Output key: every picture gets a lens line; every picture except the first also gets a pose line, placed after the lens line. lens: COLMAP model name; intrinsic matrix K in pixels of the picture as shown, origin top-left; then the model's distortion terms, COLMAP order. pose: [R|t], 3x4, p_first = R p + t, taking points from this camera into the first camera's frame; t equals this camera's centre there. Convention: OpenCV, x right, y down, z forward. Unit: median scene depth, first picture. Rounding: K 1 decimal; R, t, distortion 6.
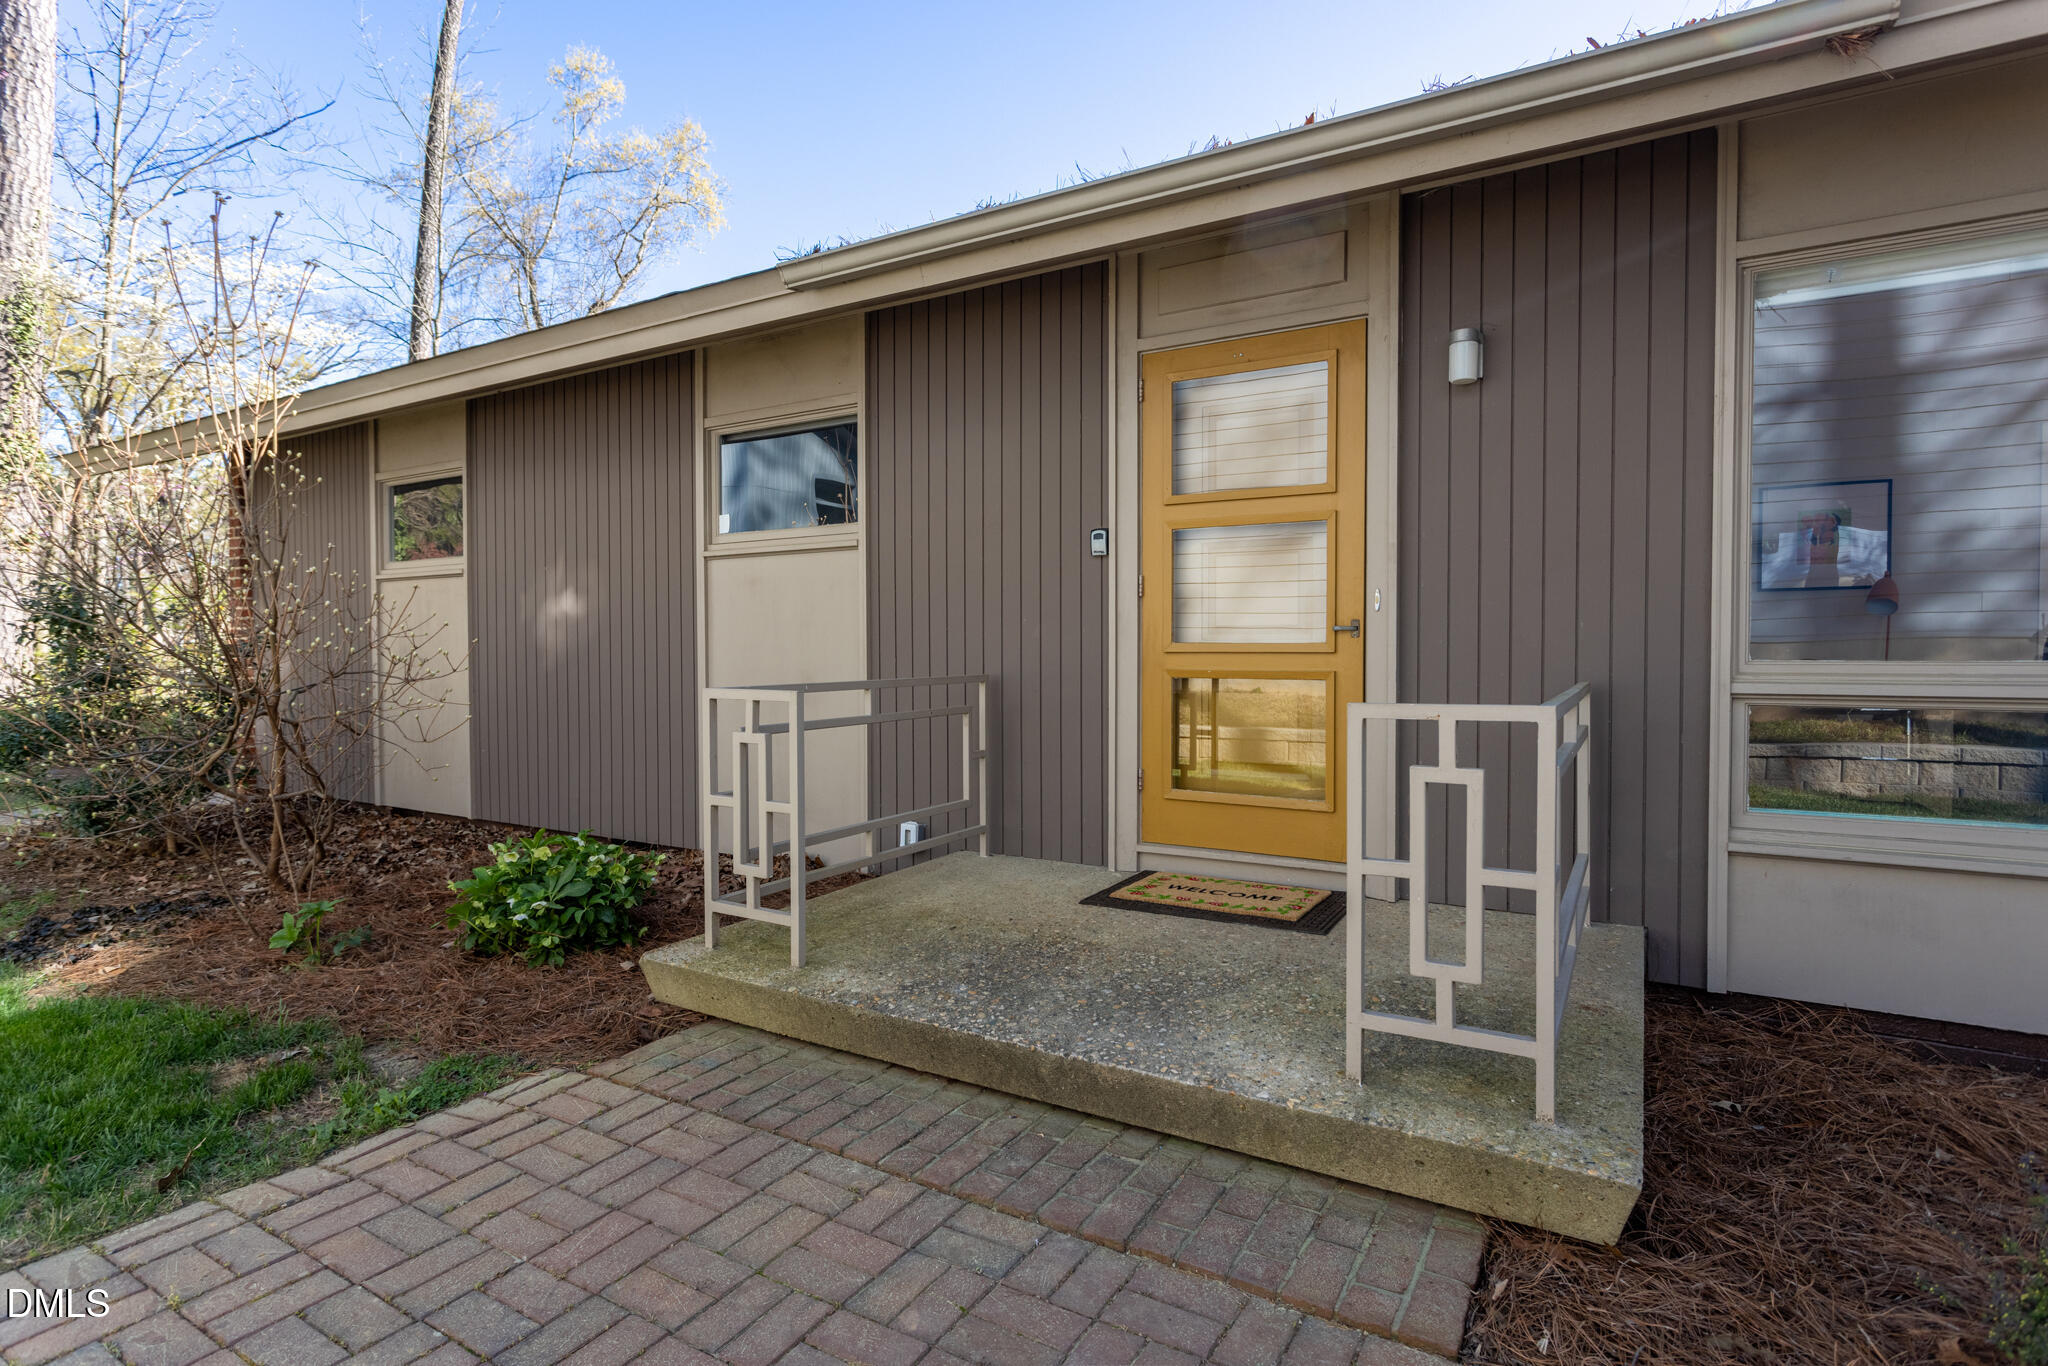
lens RADIAL K [[1045.8, 0, 1016.5], [0, 1045.8, 680.3], [0, 0, 1]] dist [0.000305, -0.001074]
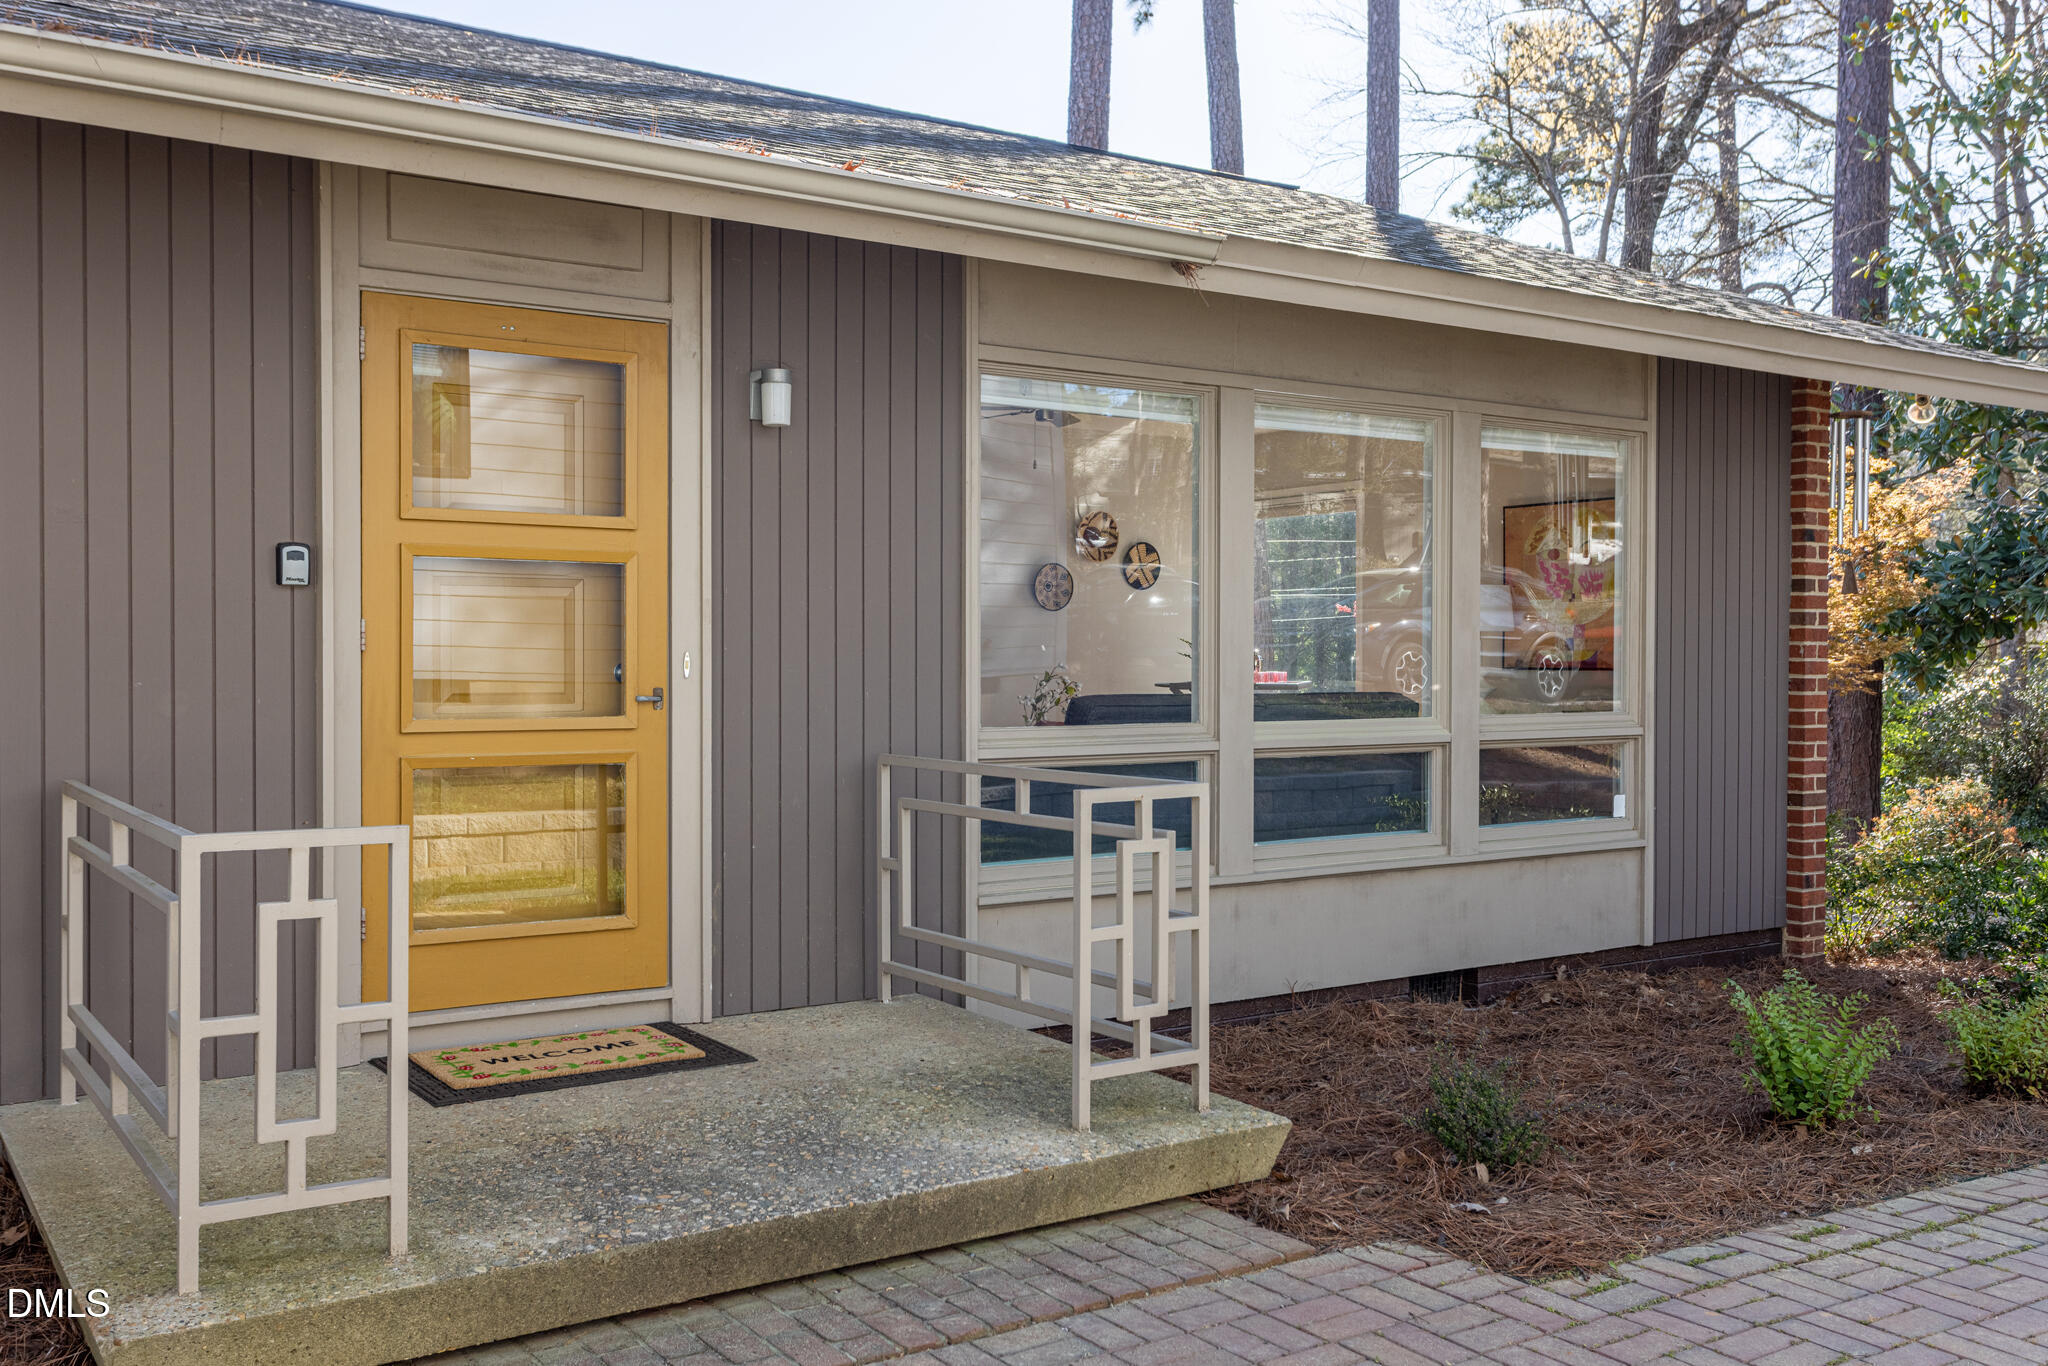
lens RADIAL K [[1840.5, 0, 1024.9], [0, 1840.5, 677.3], [0, 0, 1]] dist [0.008332, 0.005125]
pose [[0.417091, -0.009009, 0.908820, -1.154570], [0.025001, 0.999686, -0.001564, -0.074666], [-0.908521, 0.023374, 0.417186, 0.182219]]
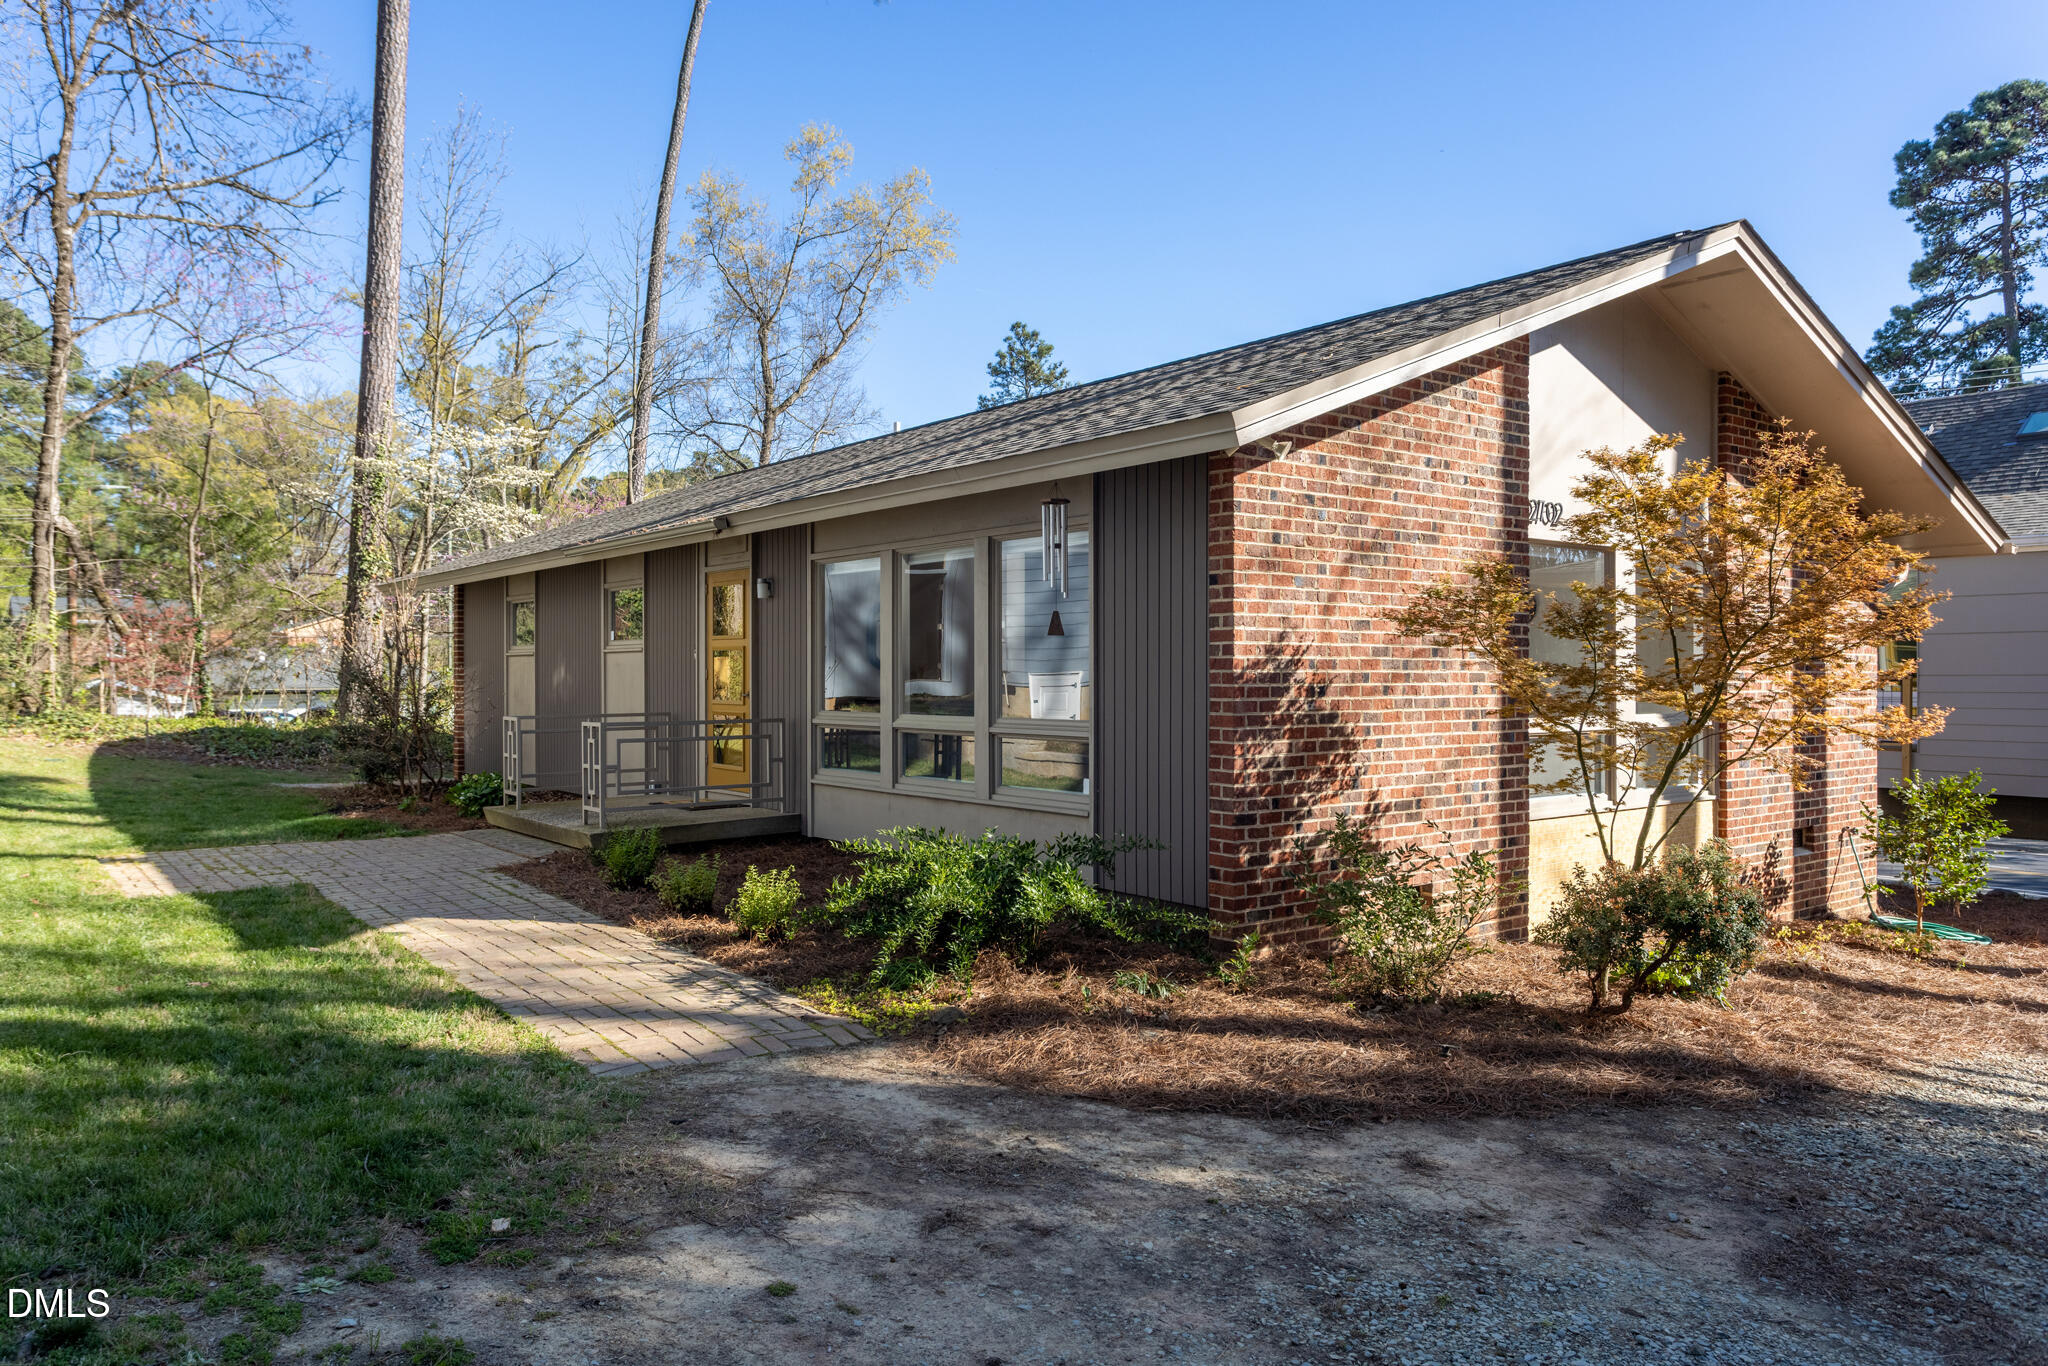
lens RADIAL K [[1414.1, 0, 1026.7], [0, 1414.1, 680.0], [0, 0, 1]] dist [0.005009, 0.000786]
pose [[0.934011, 0.001595, -0.357241, 2.782141], [-0.008714, 0.999794, -0.018318, -0.039501], [0.357138, 0.020222, 0.933833, -2.439041]]
